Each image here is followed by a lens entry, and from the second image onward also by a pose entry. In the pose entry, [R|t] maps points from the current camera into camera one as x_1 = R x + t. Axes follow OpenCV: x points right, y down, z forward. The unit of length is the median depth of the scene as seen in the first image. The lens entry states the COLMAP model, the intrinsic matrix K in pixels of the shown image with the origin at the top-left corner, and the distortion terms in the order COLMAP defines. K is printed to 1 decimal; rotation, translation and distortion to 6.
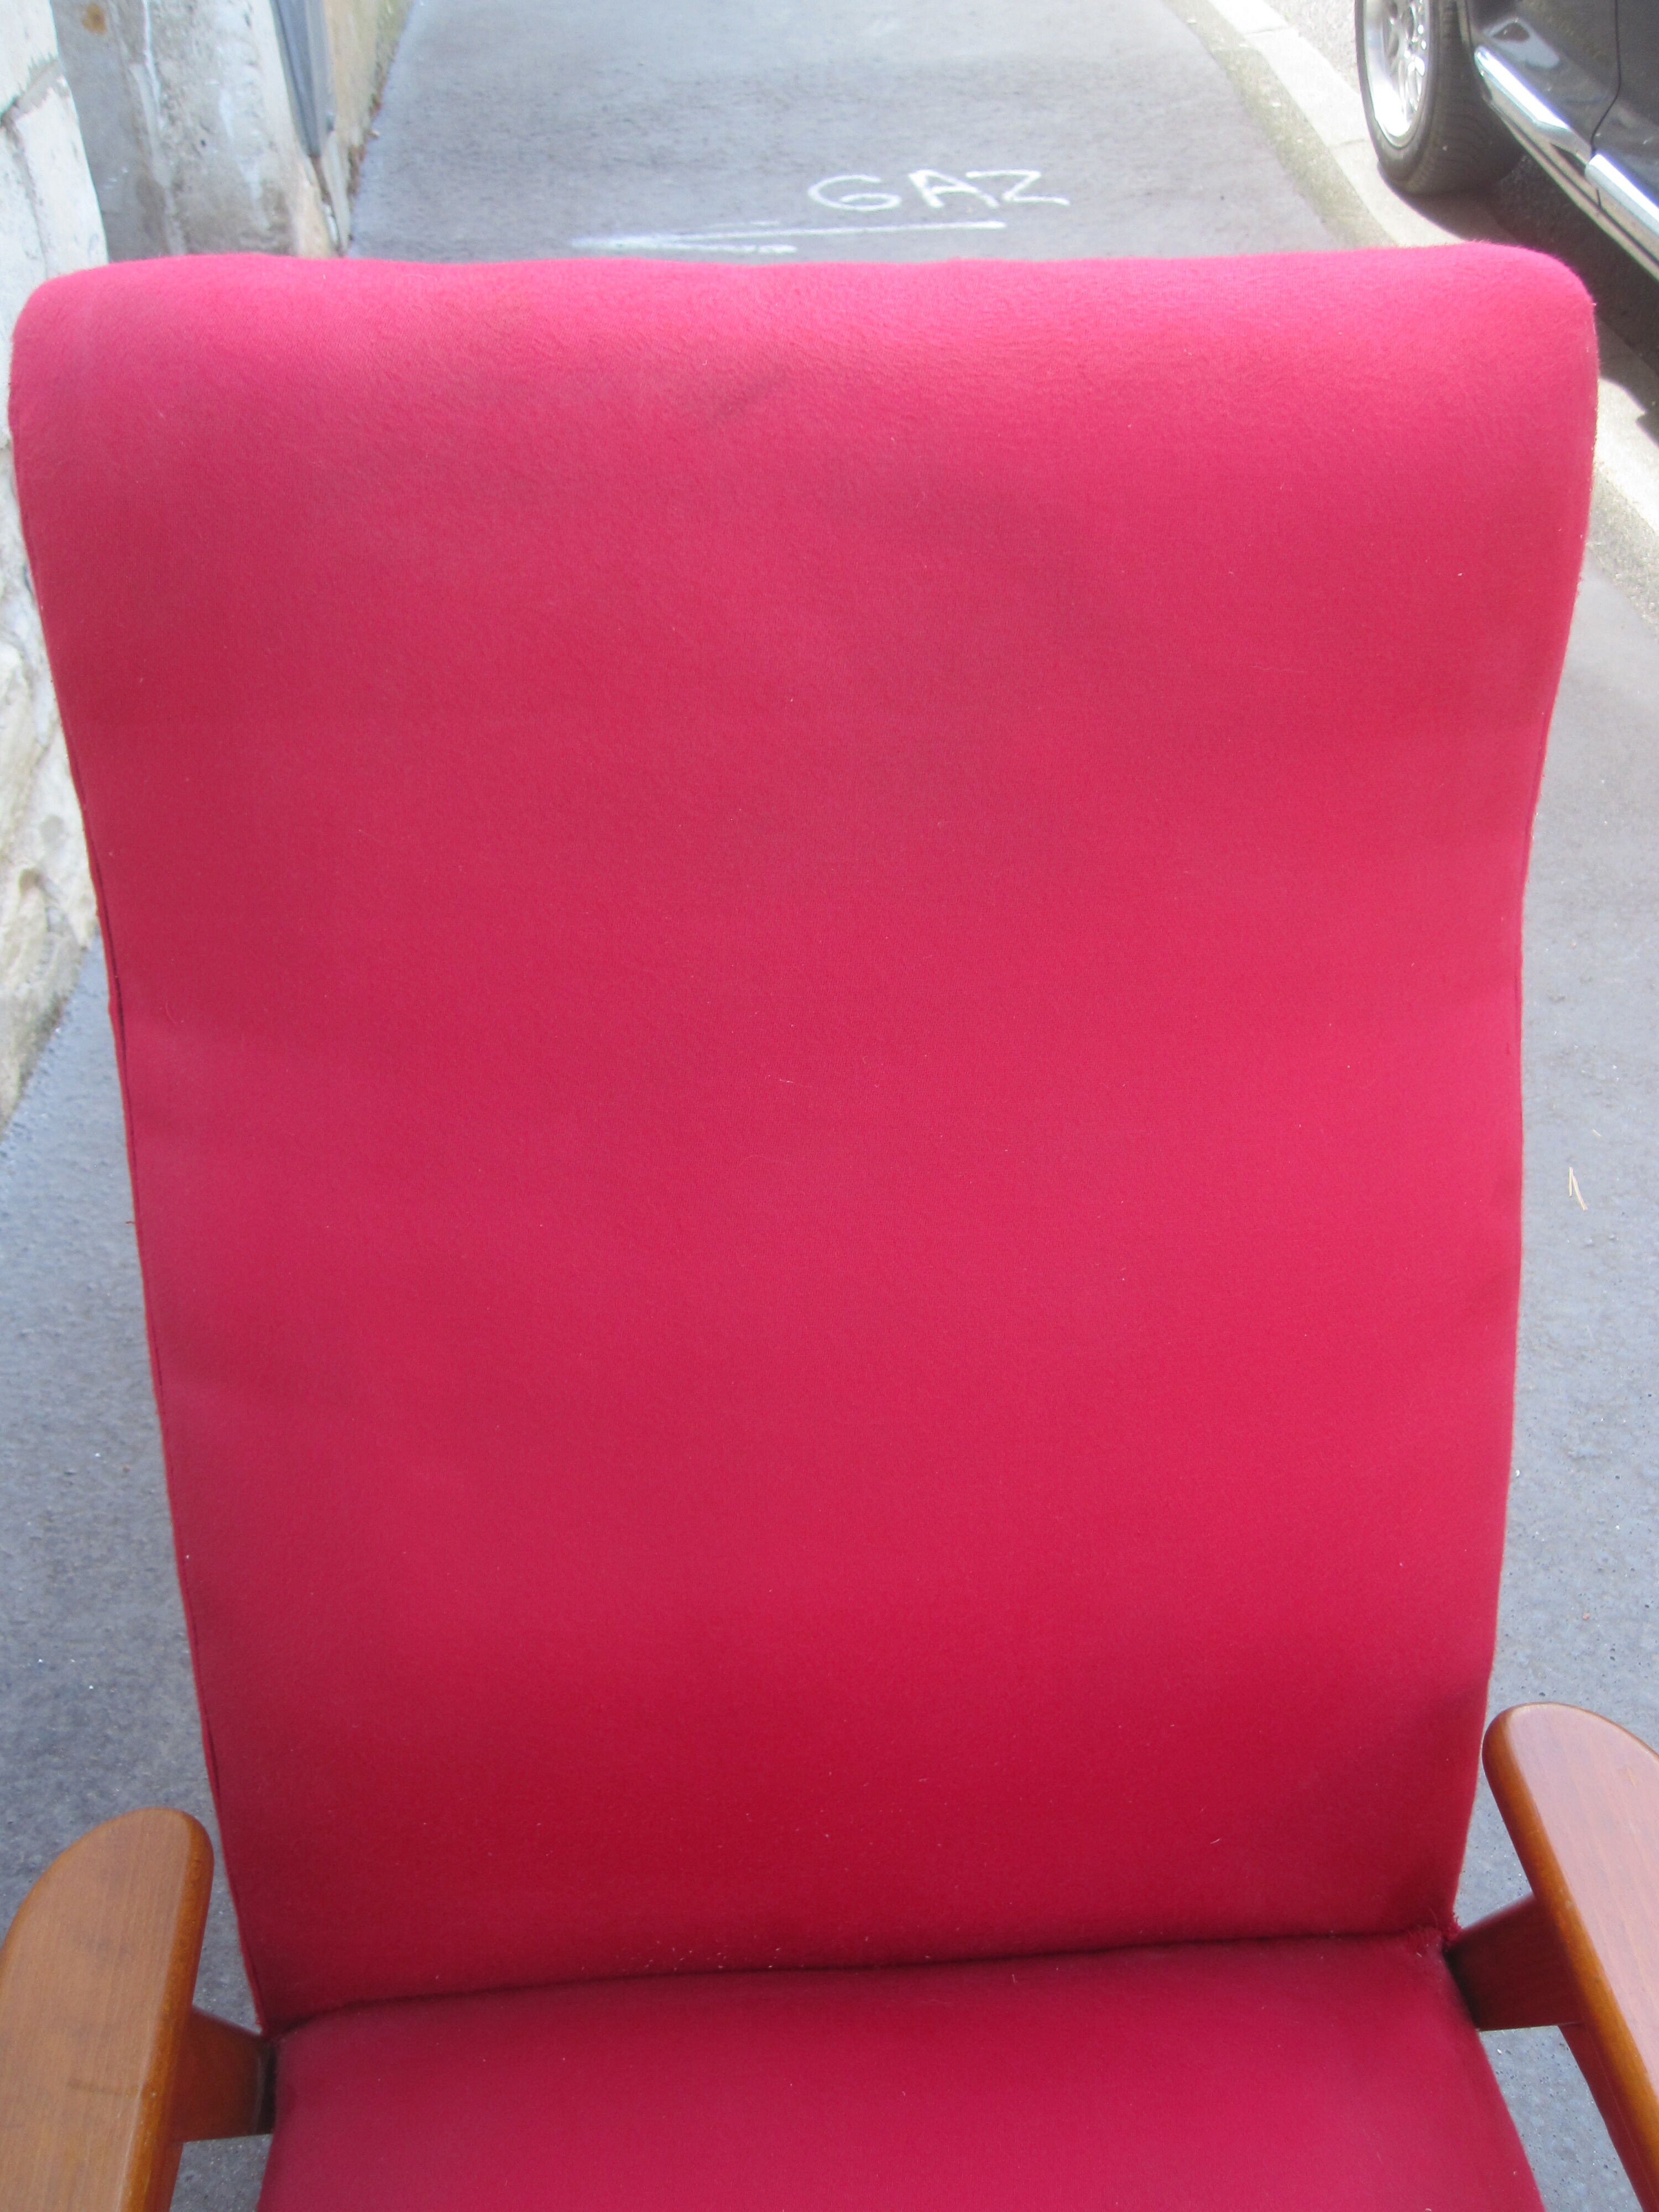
lens RADIAL K [[2174.1, 0, 835.5], [0, 2174.1, 1106.7], [0, 0, 1]] dist [-0.056170, 0.000000]
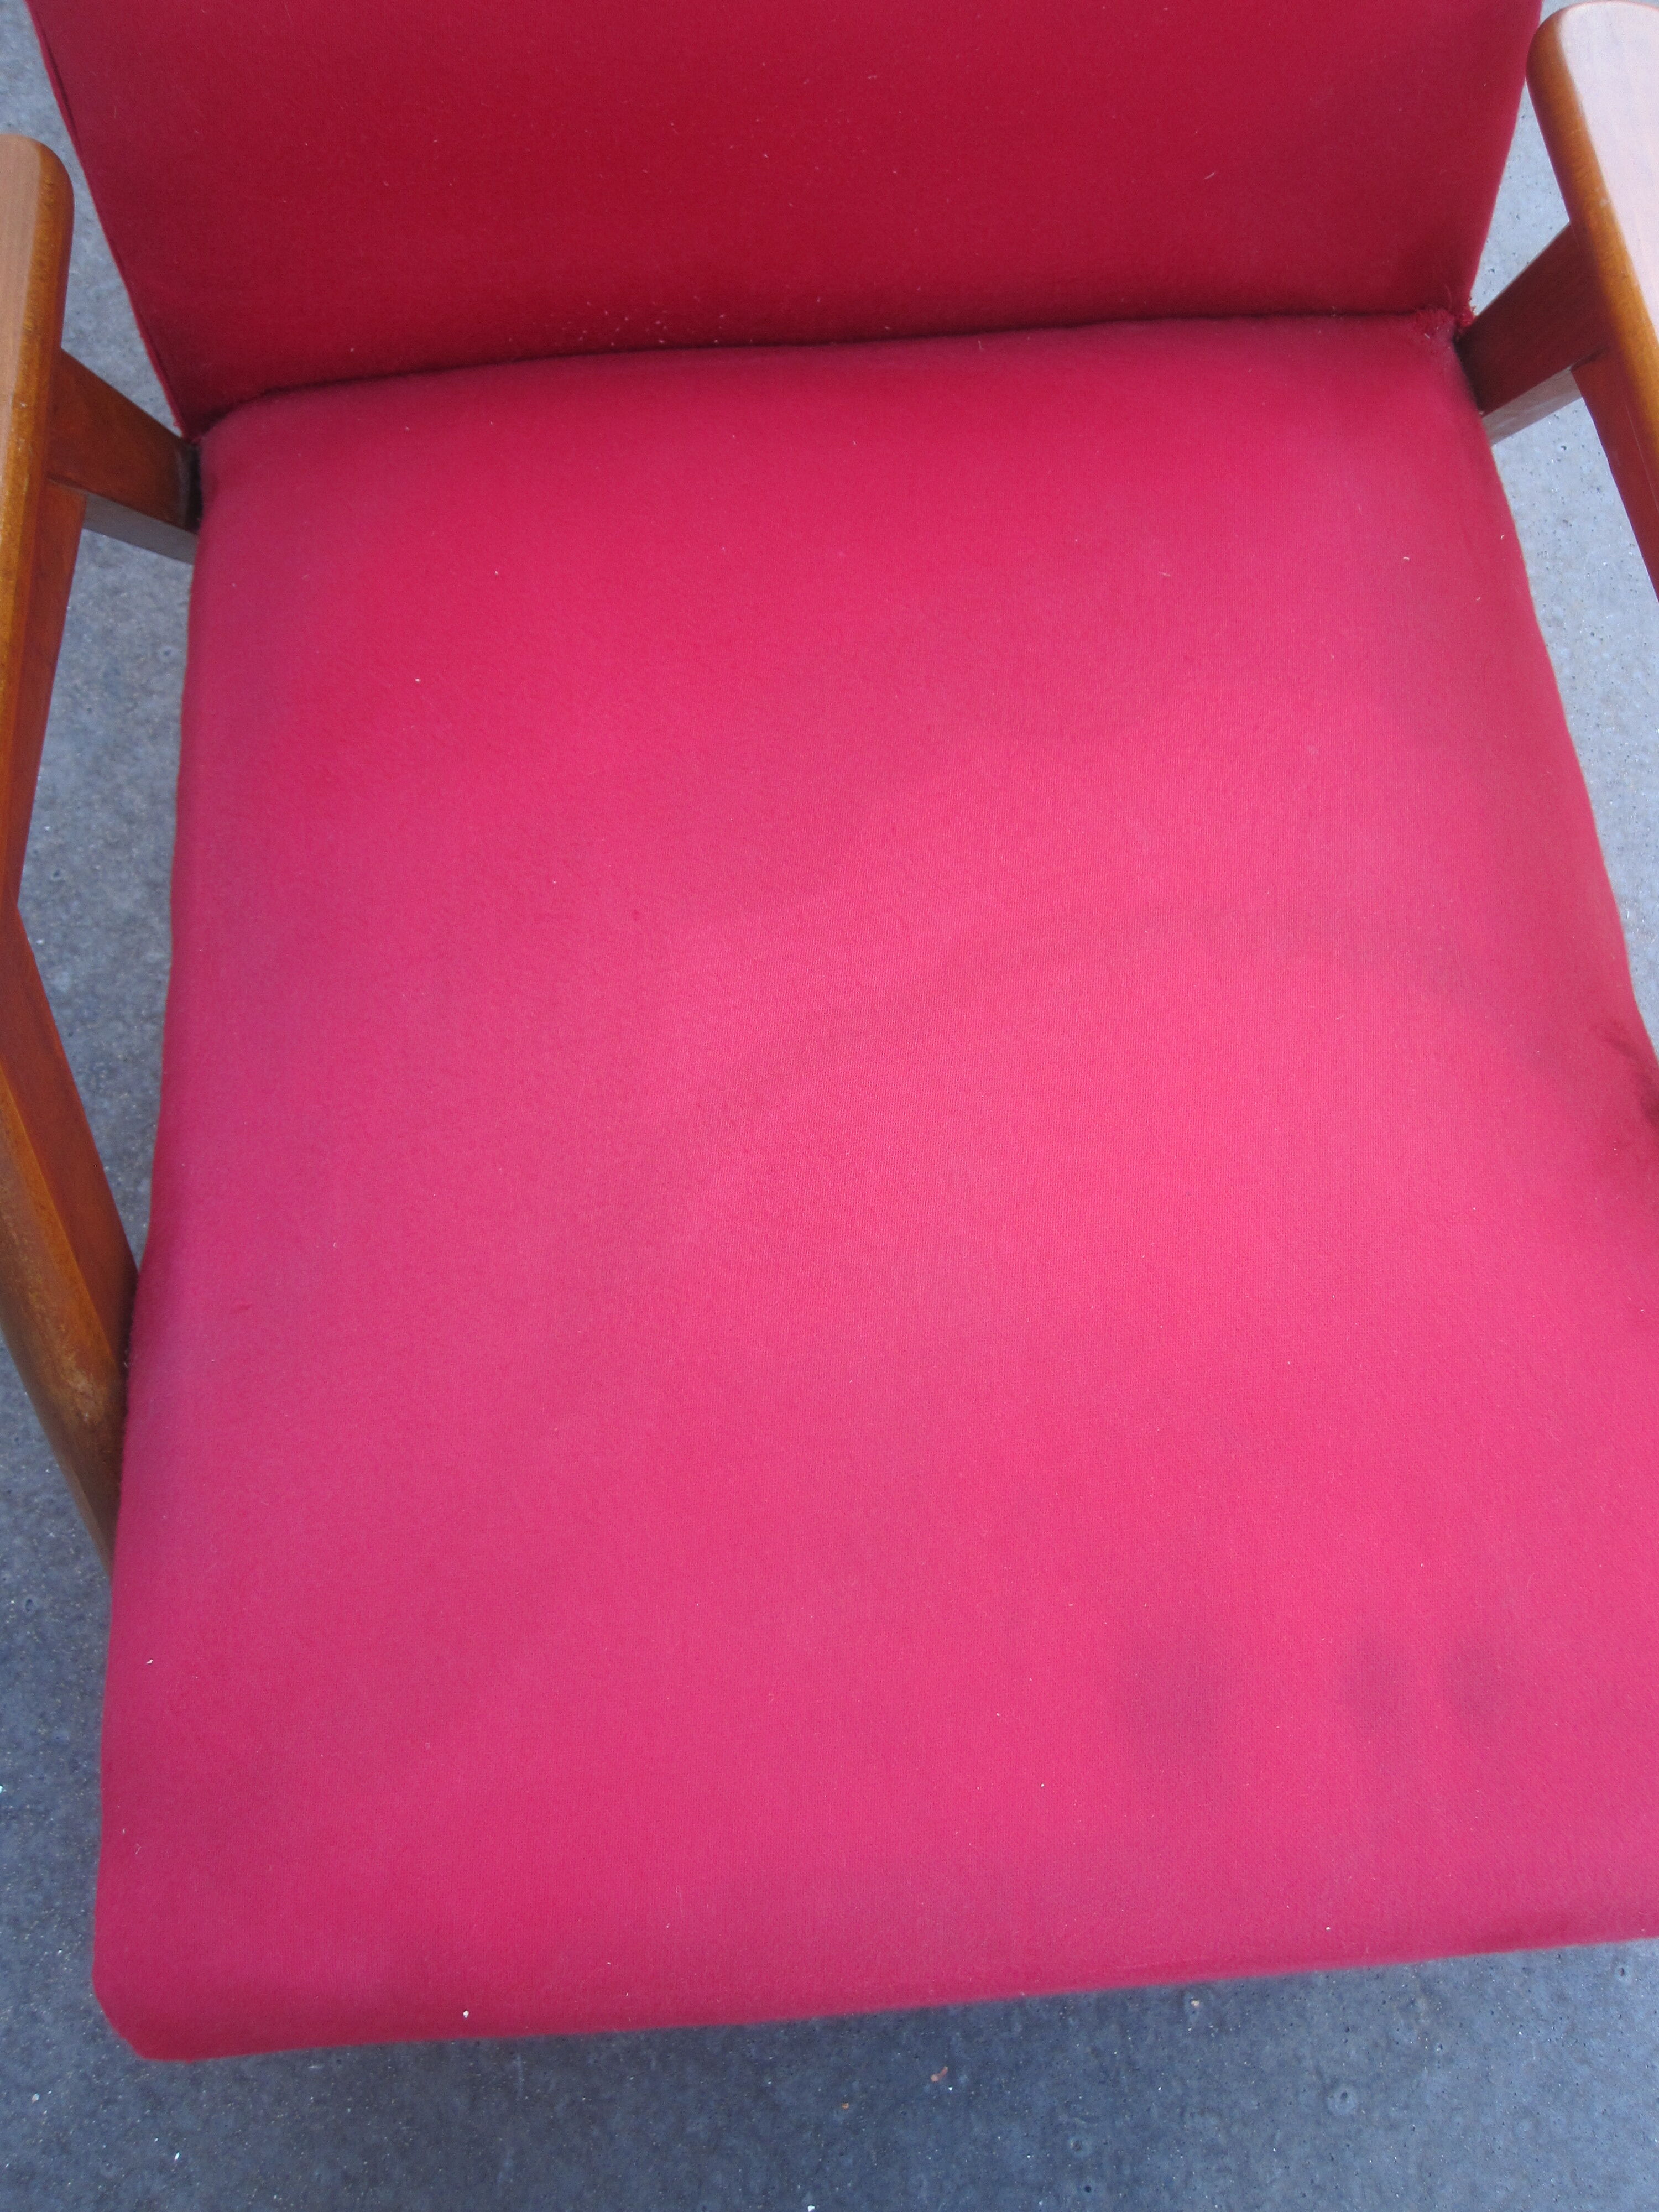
lens RADIAL K [[2174.1, 0, 831.9], [0, 2174.1, 1105.9], [0, 0, 1]] dist [-0.056170, 0.000000]
pose [[0.999832, -0.004702, -0.017734, 0.019515], [0.013680, 0.835190, 0.549791, 0.095844], [0.012226, -0.549941, 0.835114, 0.030671]]
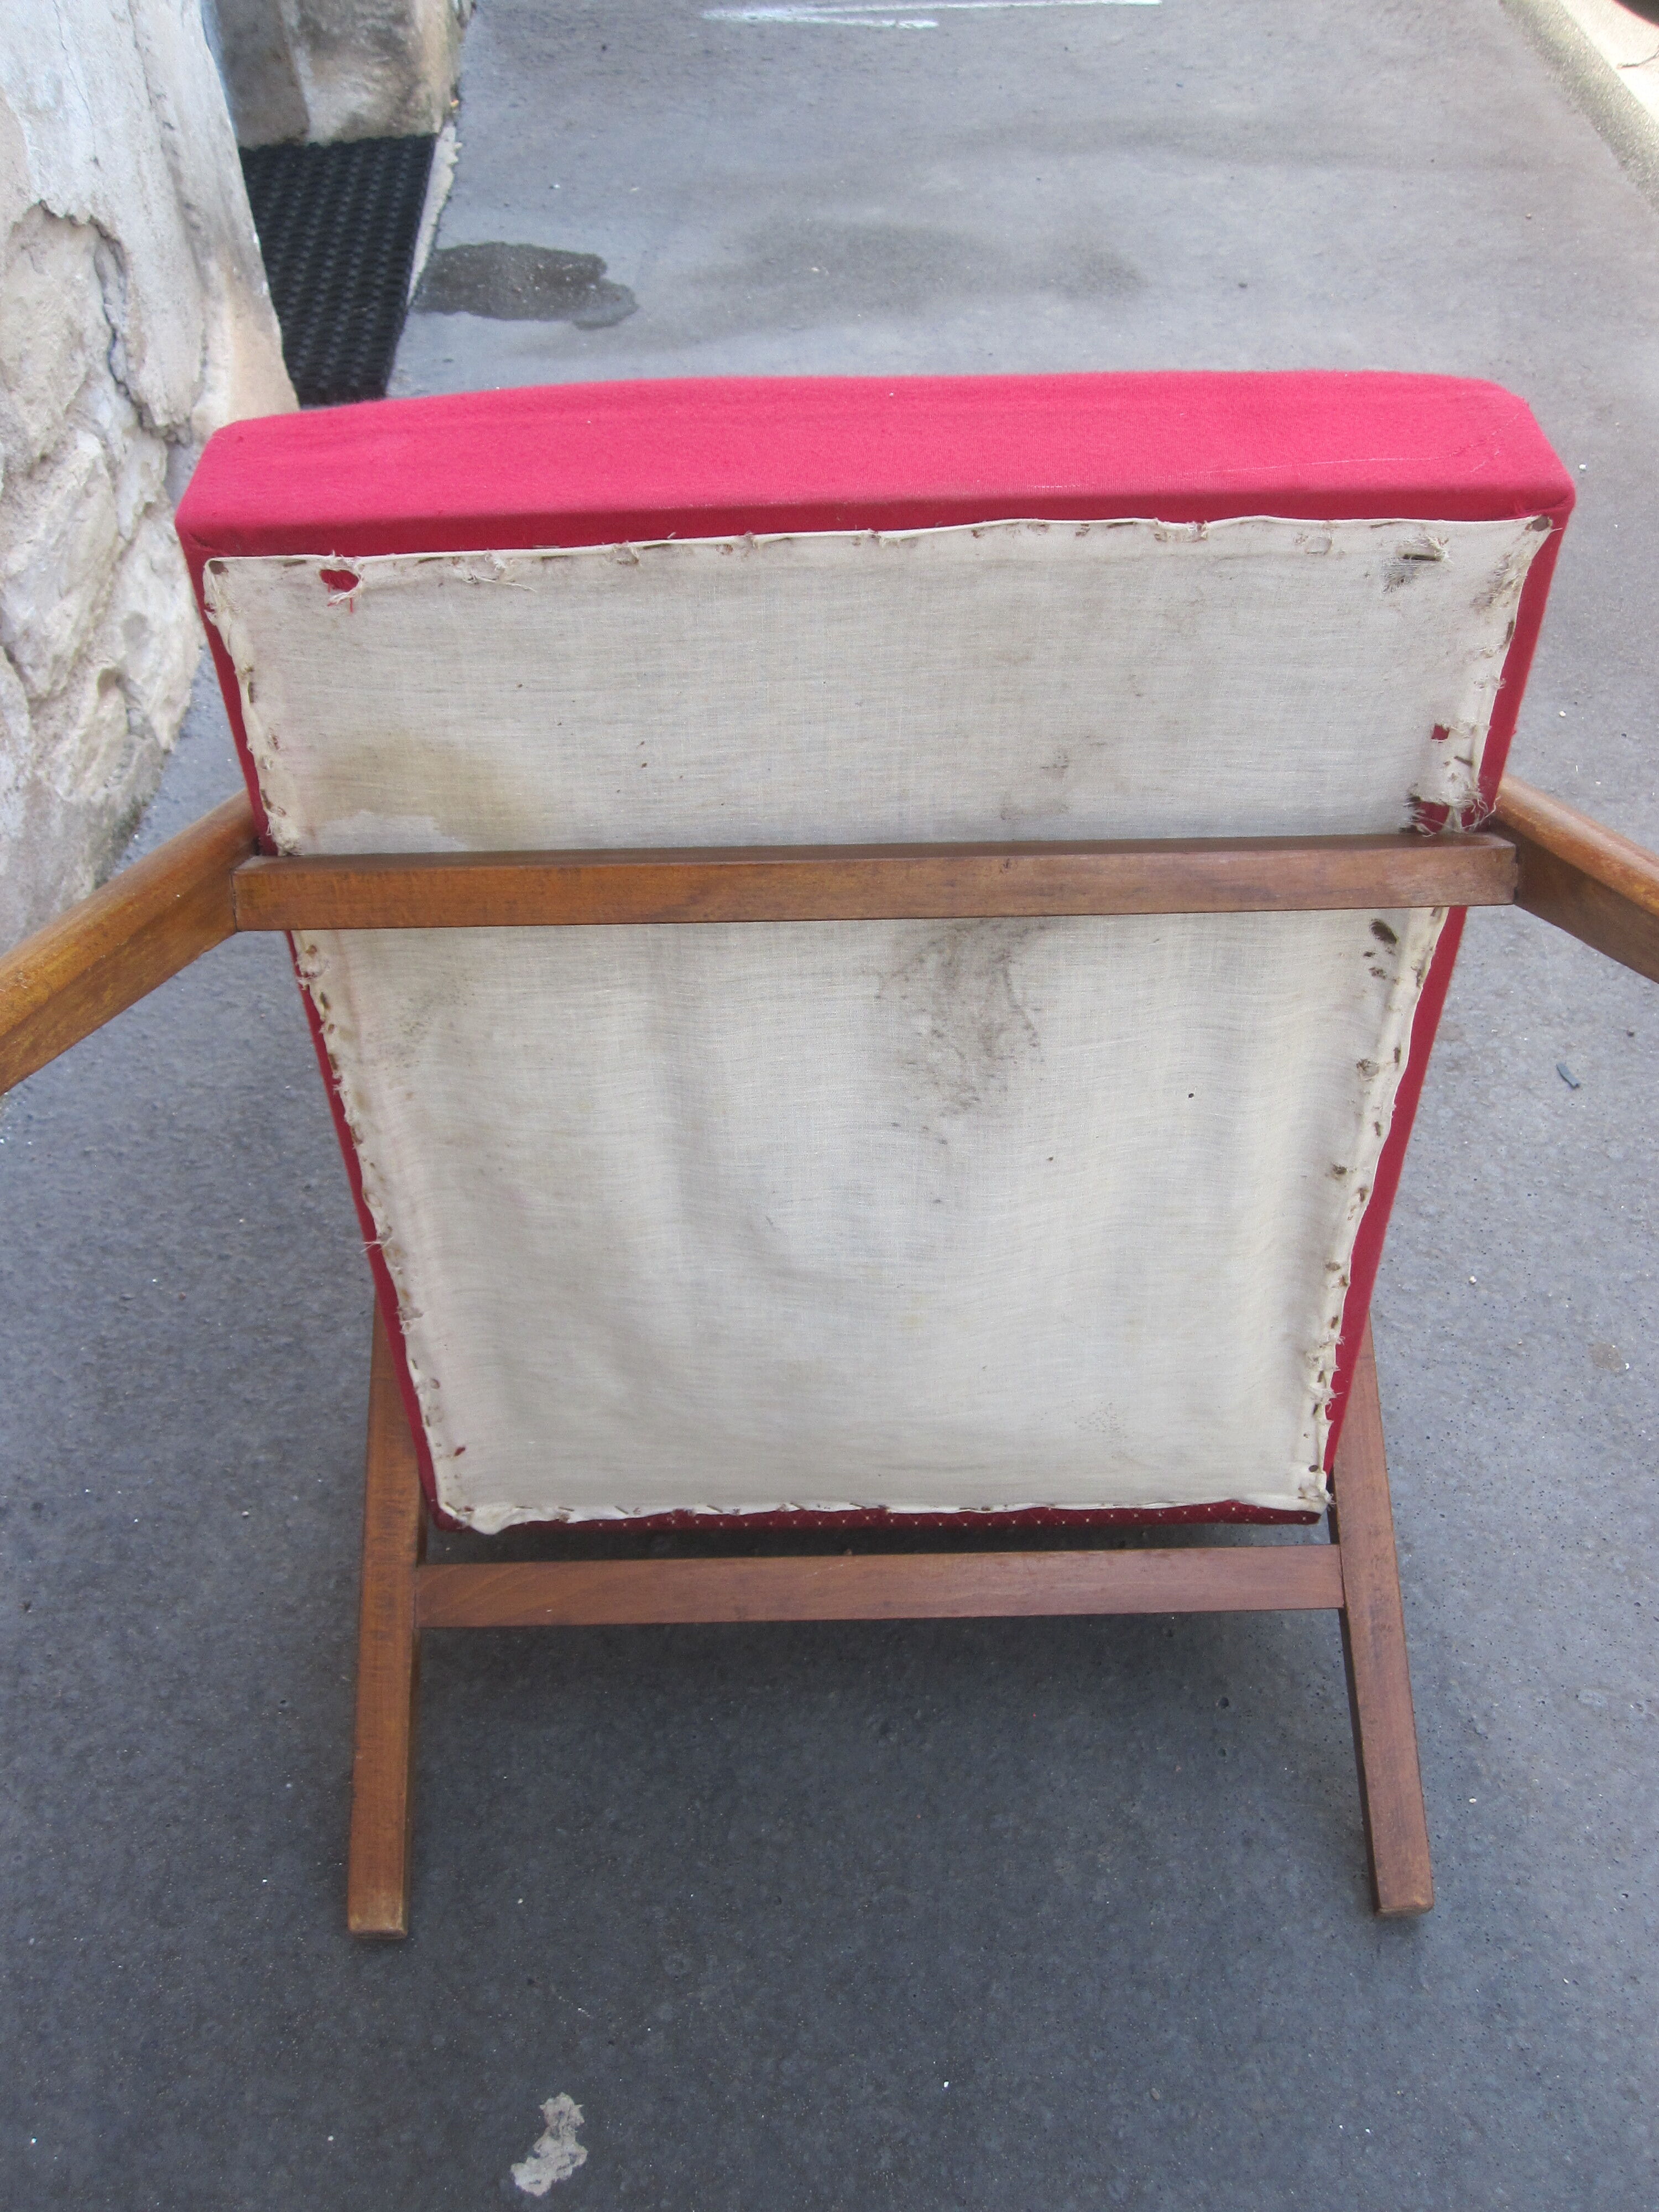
lens RADIAL K [[2174.1, 0, 824.6], [0, 2174.1, 1104.8], [0, 0, 1]] dist [-0.056170, 0.000000]
pose [[0.997520, 0.039865, -0.058009, 0.016070], [-0.034670, 0.995520, 0.087962, -0.015665], [0.061255, -0.085733, 0.994433, 0.051134]]
